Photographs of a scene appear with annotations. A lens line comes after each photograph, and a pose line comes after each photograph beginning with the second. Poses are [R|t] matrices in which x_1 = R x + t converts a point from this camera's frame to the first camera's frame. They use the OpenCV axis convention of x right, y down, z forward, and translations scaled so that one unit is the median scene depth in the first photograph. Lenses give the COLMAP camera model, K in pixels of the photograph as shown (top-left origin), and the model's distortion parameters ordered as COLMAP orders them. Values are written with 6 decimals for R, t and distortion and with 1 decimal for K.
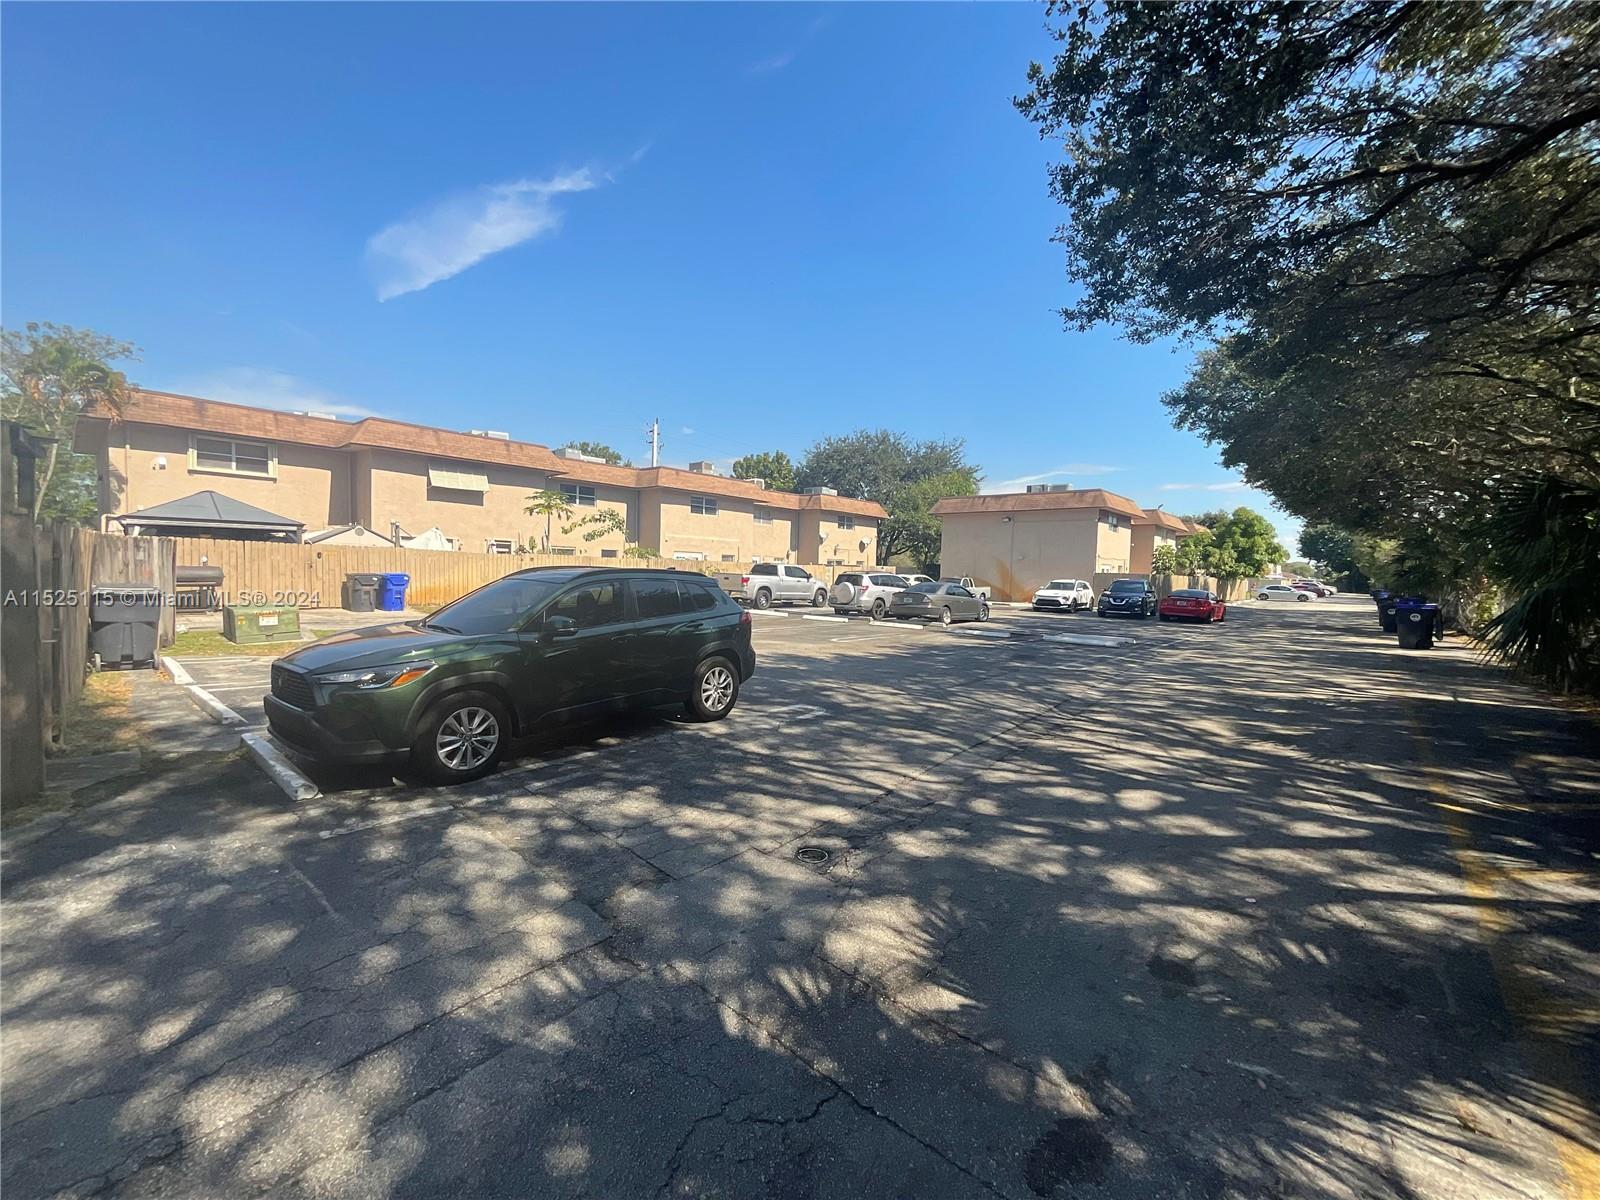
lens RADIAL K [[663.3, 0, 802.9], [0, 663.3, 602.9], [0, 0, 1]] dist [-0.001113, 0.000990]
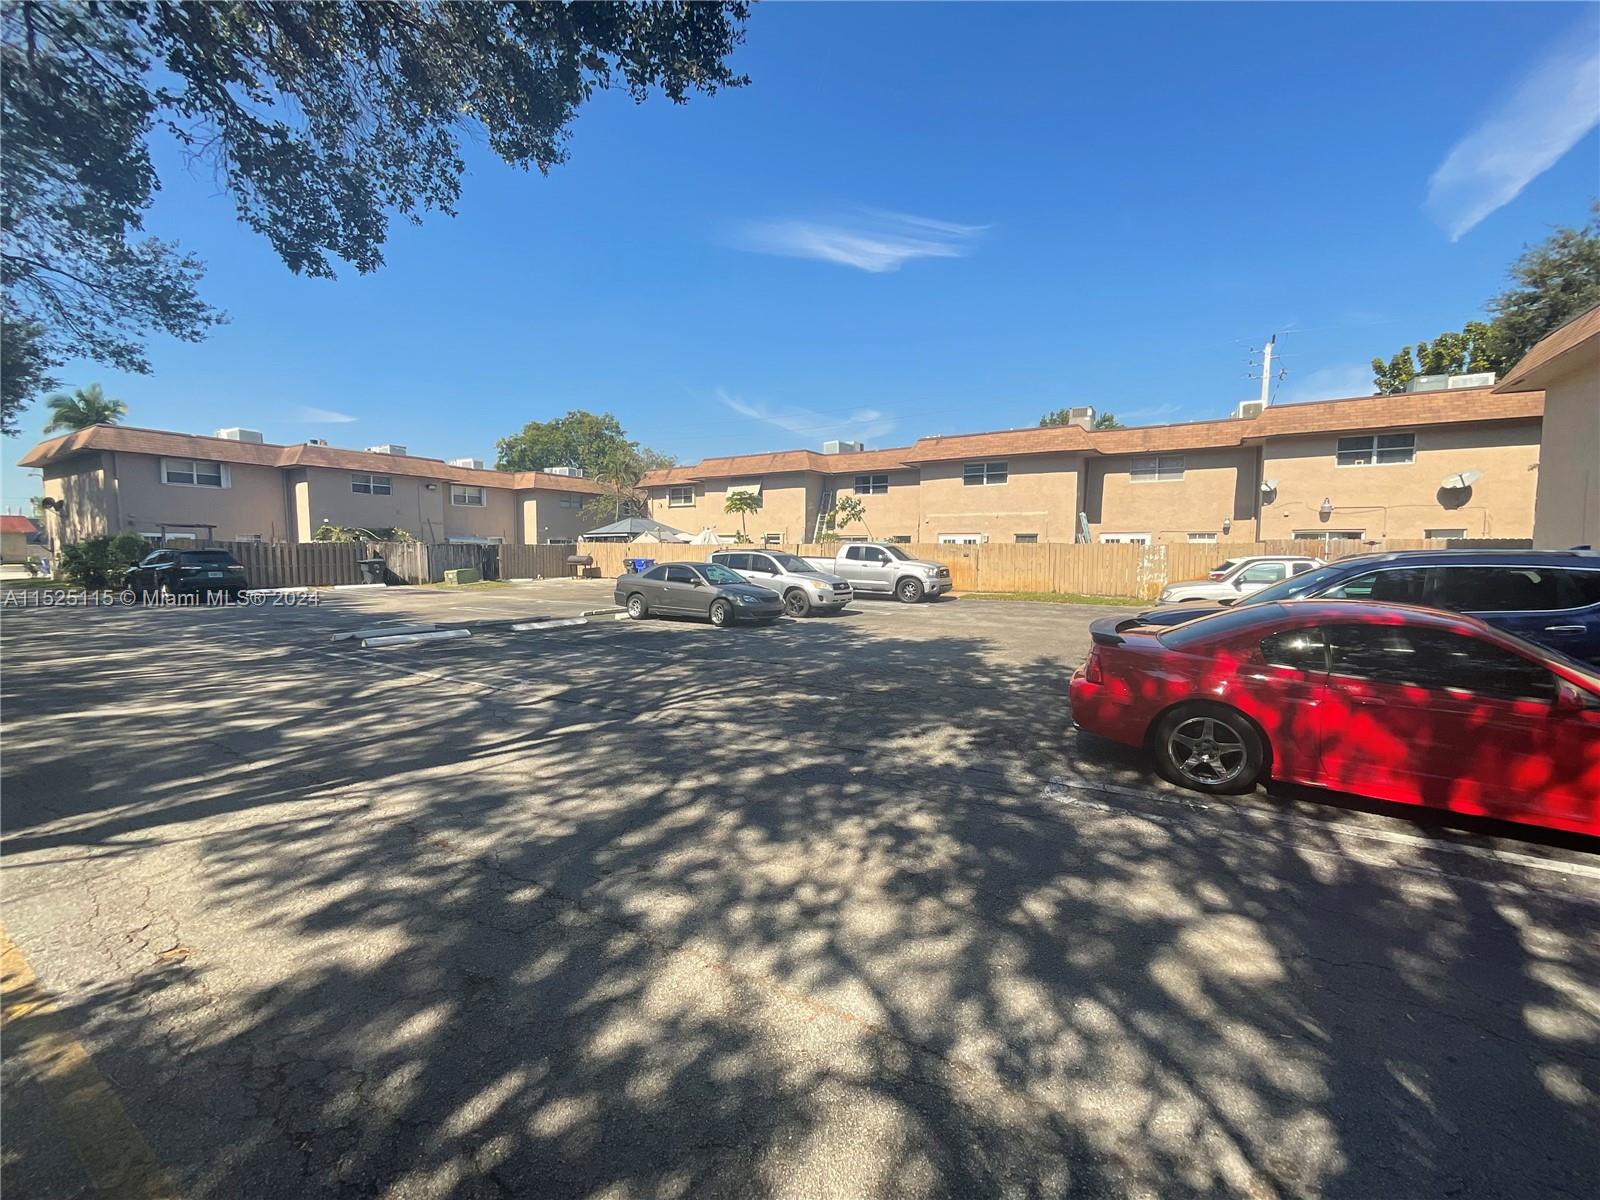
lens RADIAL K [[663.3, 0, 803.4], [0, 663.3, 601.1], [0, 0, 1]] dist [-0.001113, 0.000990]
pose [[0.109858, 0.048398, -0.992768, 0.477516], [-0.053453, 0.997656, 0.042721, -0.014058], [0.992509, 0.048373, 0.112187, 0.549500]]
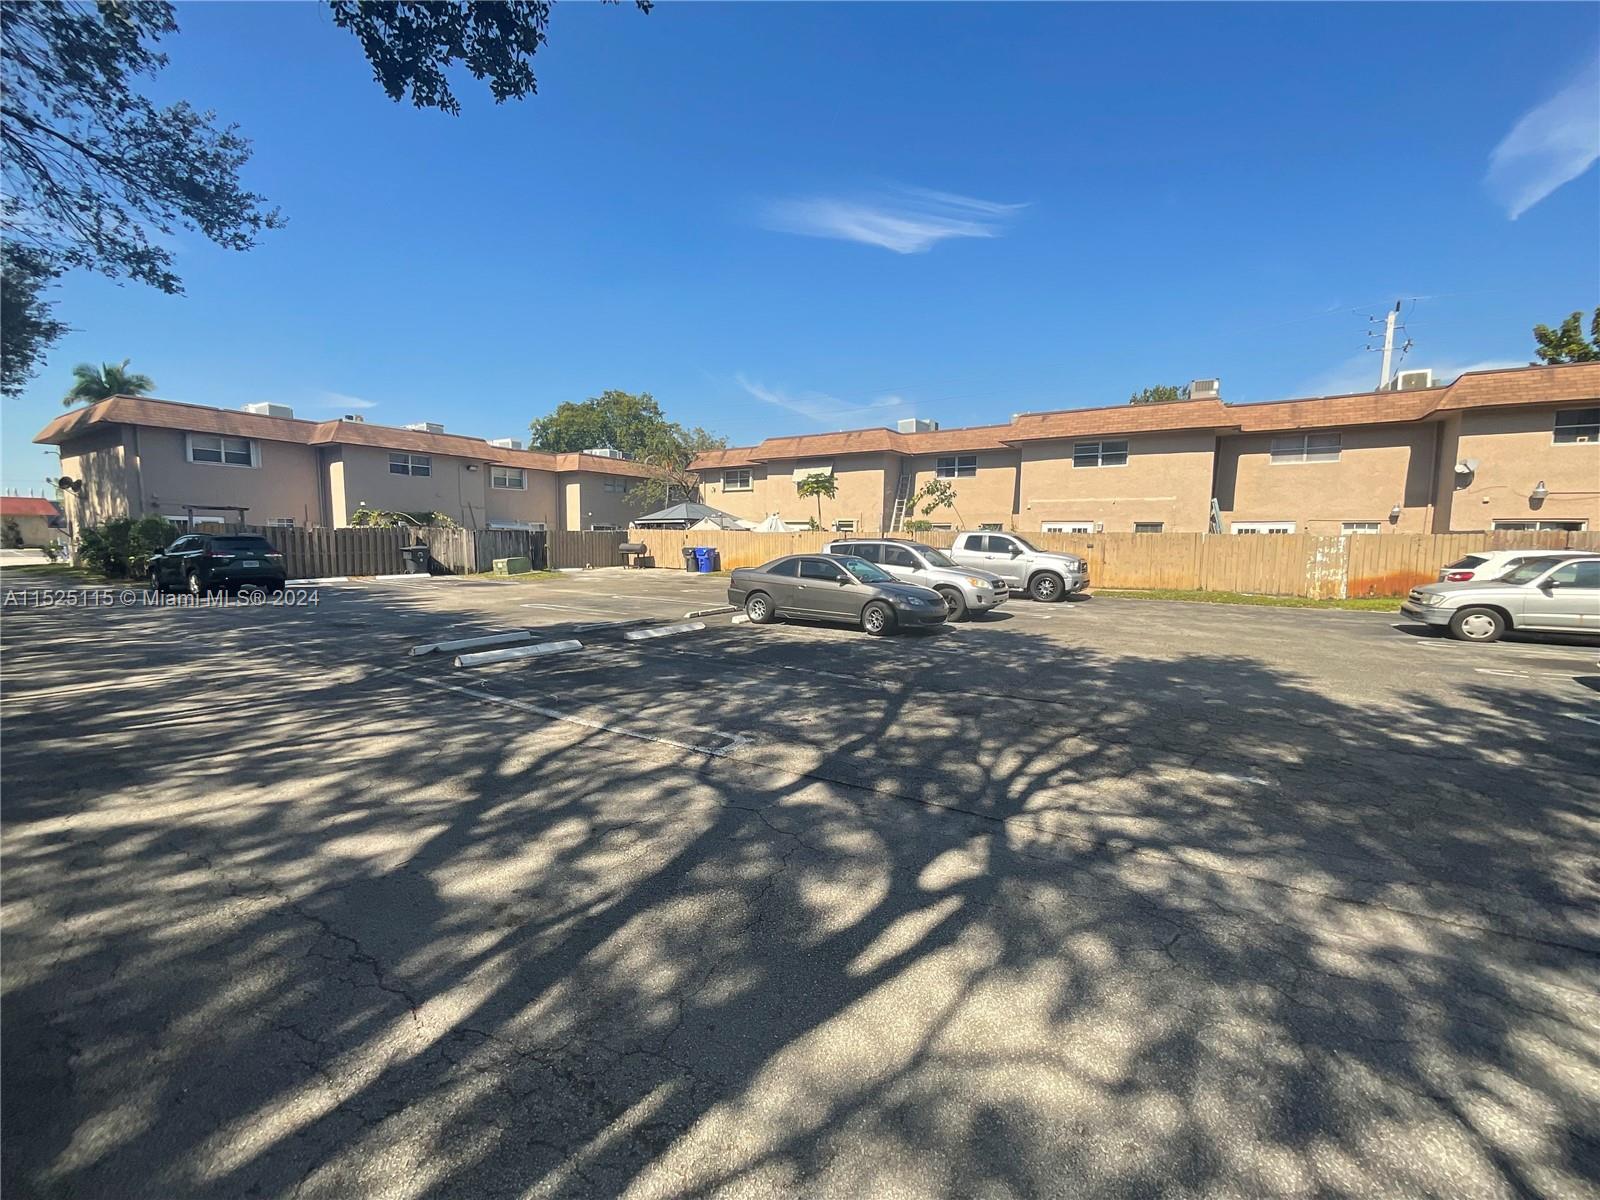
lens RADIAL K [[663.3, 0, 805.0], [0, 663.3, 599.8], [0, 0, 1]] dist [-0.001113, 0.000990]
pose [[0.092623, 0.065435, -0.993549, 0.408198], [-0.059917, 0.996396, 0.060037, -0.013406], [0.993897, 0.053970, 0.096210, 0.493179]]
